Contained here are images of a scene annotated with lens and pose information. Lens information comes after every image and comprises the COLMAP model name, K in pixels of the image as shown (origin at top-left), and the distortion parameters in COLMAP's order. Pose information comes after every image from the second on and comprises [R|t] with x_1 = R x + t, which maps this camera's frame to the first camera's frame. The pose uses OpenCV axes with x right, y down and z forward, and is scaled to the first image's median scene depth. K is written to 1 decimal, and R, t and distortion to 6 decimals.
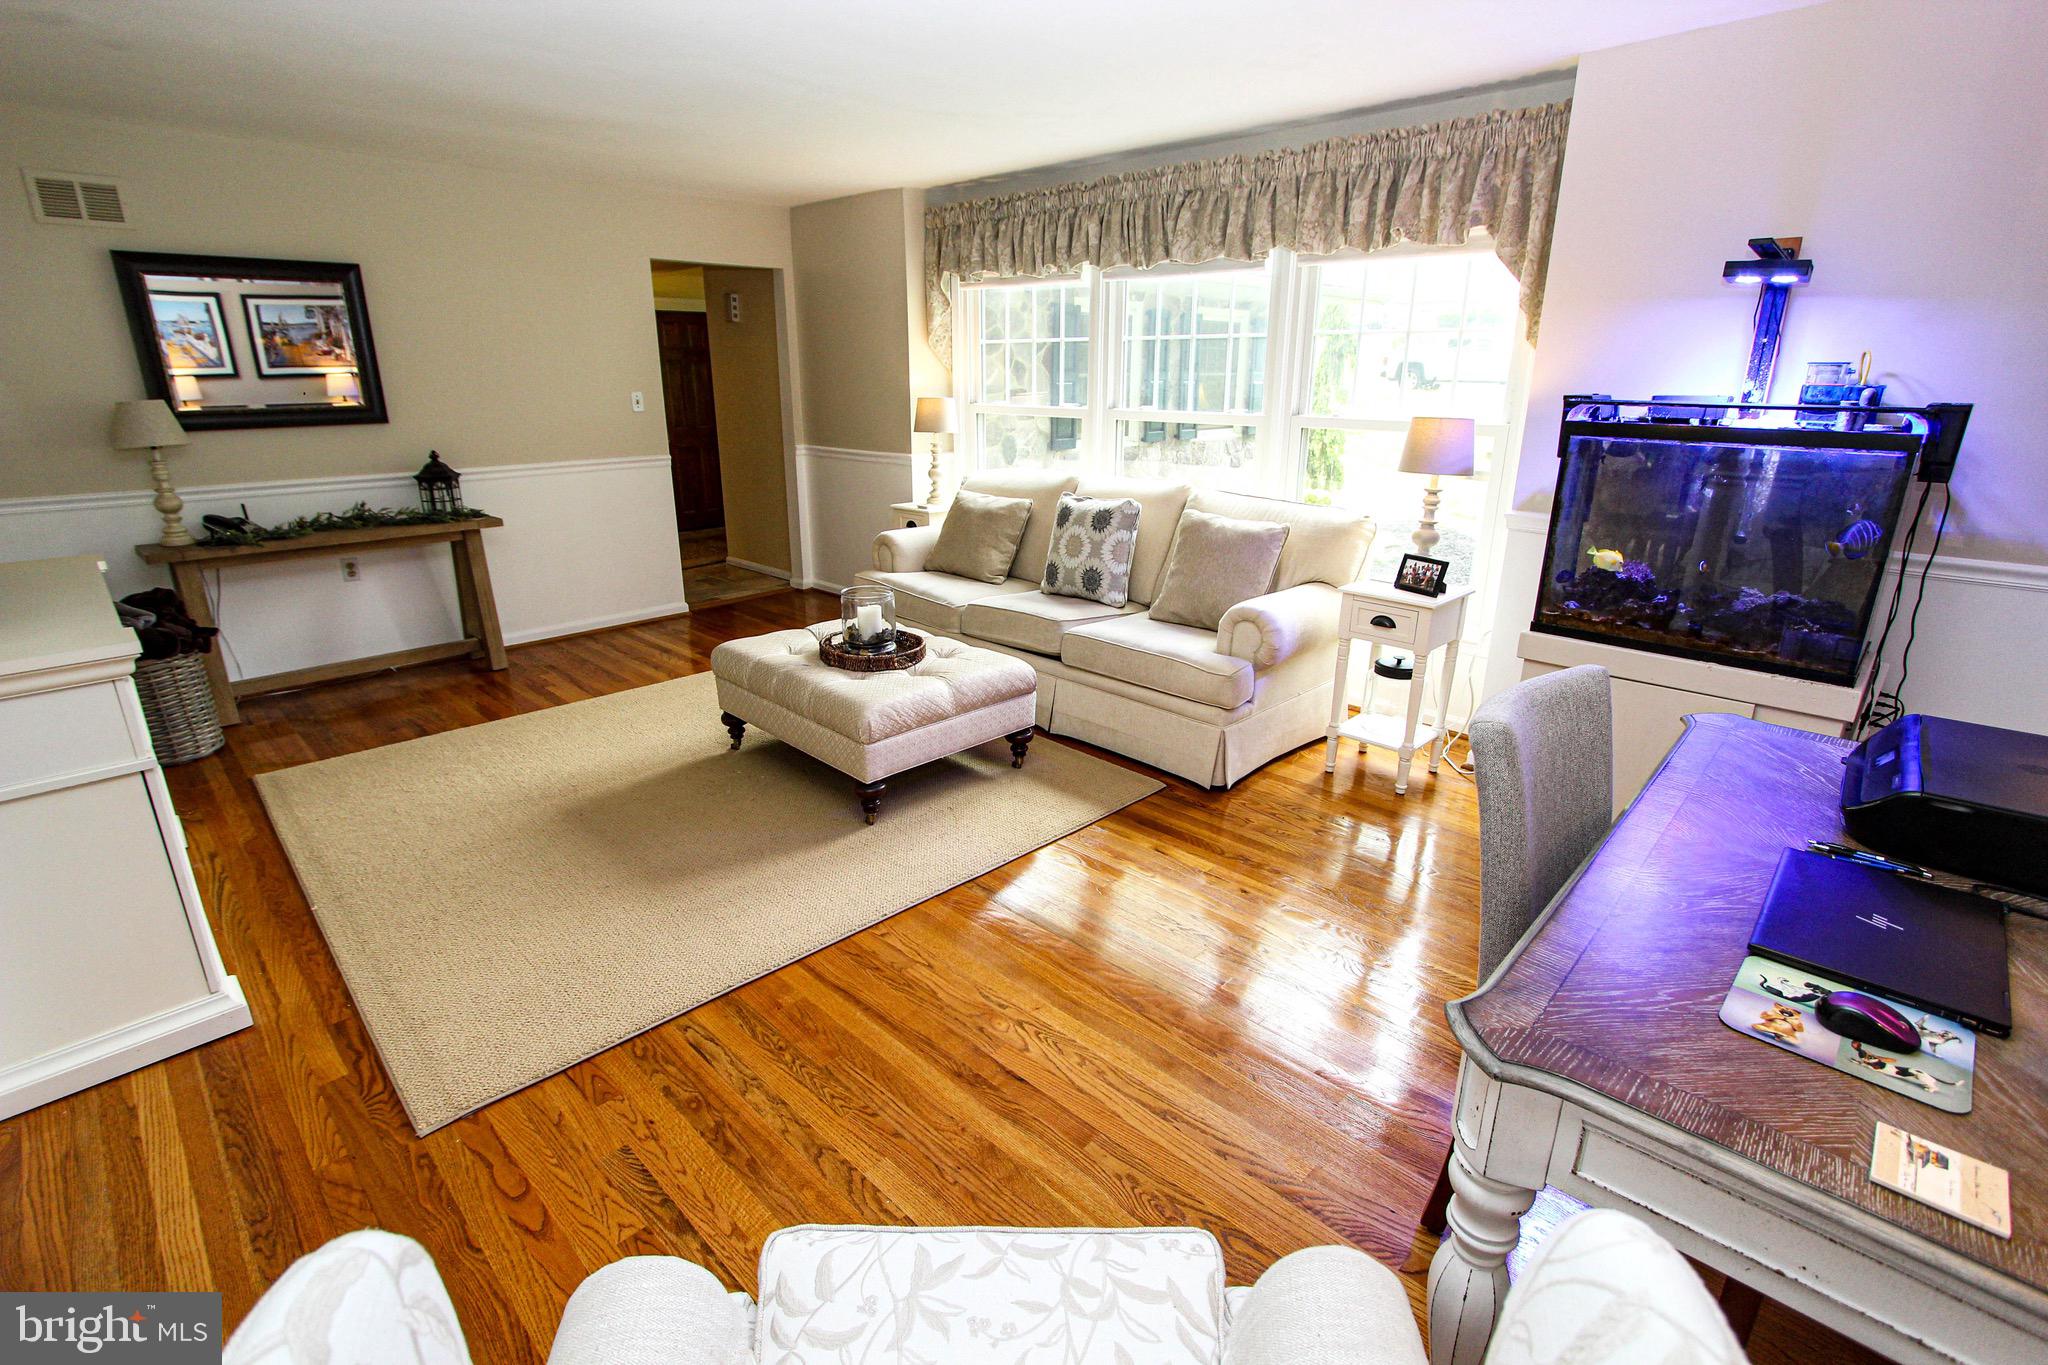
lens RADIAL K [[948.6, 0, 1013.4], [0, 948.6, 686.5], [0, 0, 1]] dist [-0.018628, 0.002575]
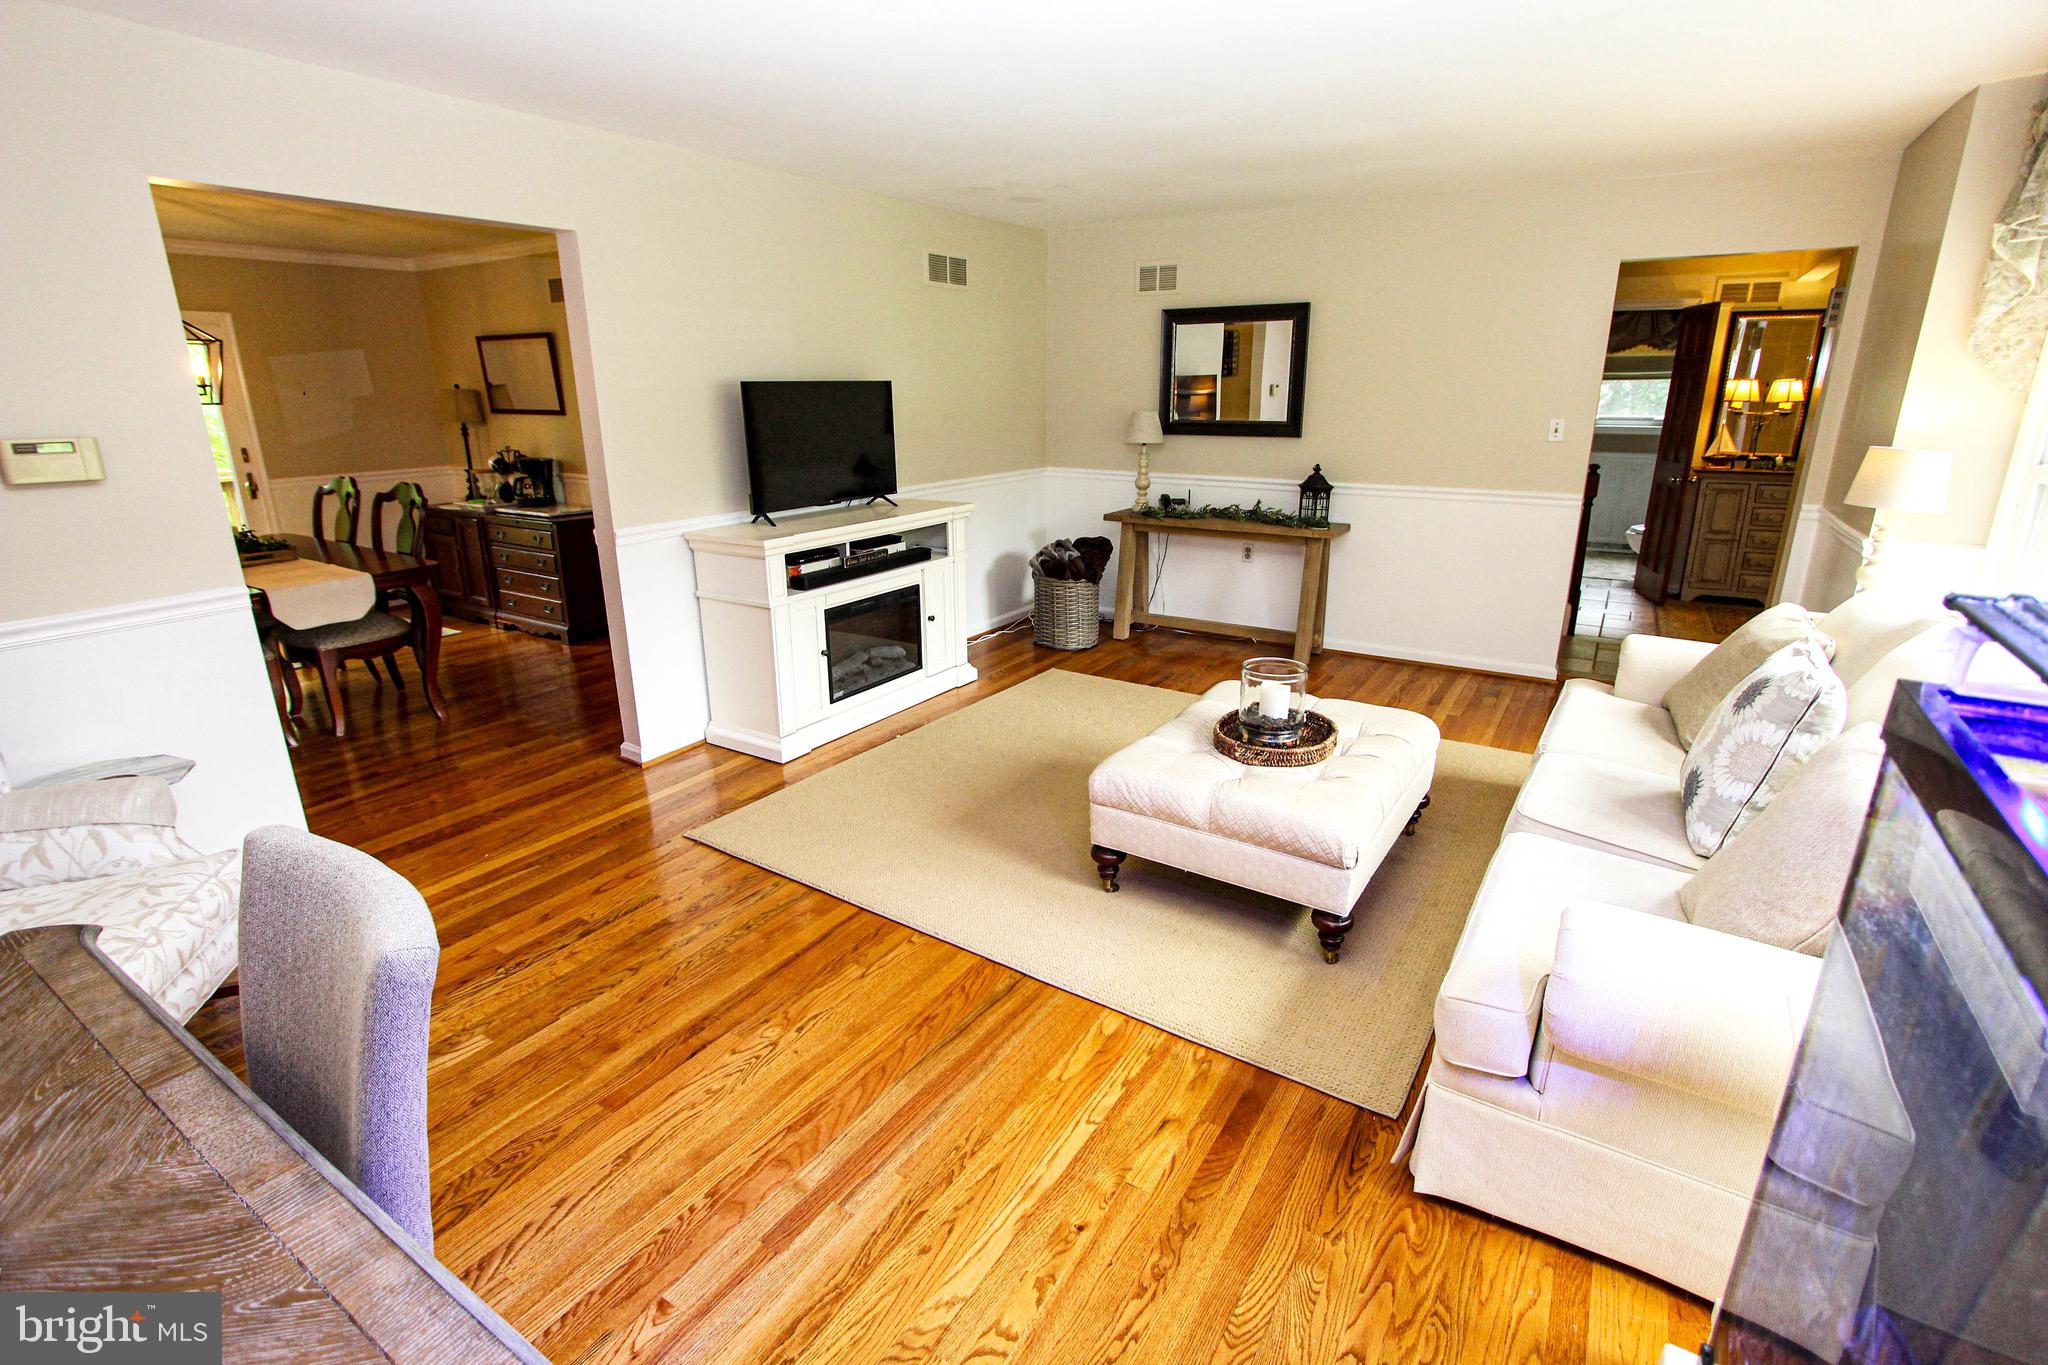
lens RADIAL K [[948.6, 0, 1020.7], [0, 948.6, 677.9], [0, 0, 1]] dist [-0.018628, 0.002575]
pose [[0.198796, 0.287353, -0.936968, 0.513858], [-0.303374, 0.927134, 0.219970, -0.180893], [0.931904, 0.240522, 0.271486, 0.497870]]
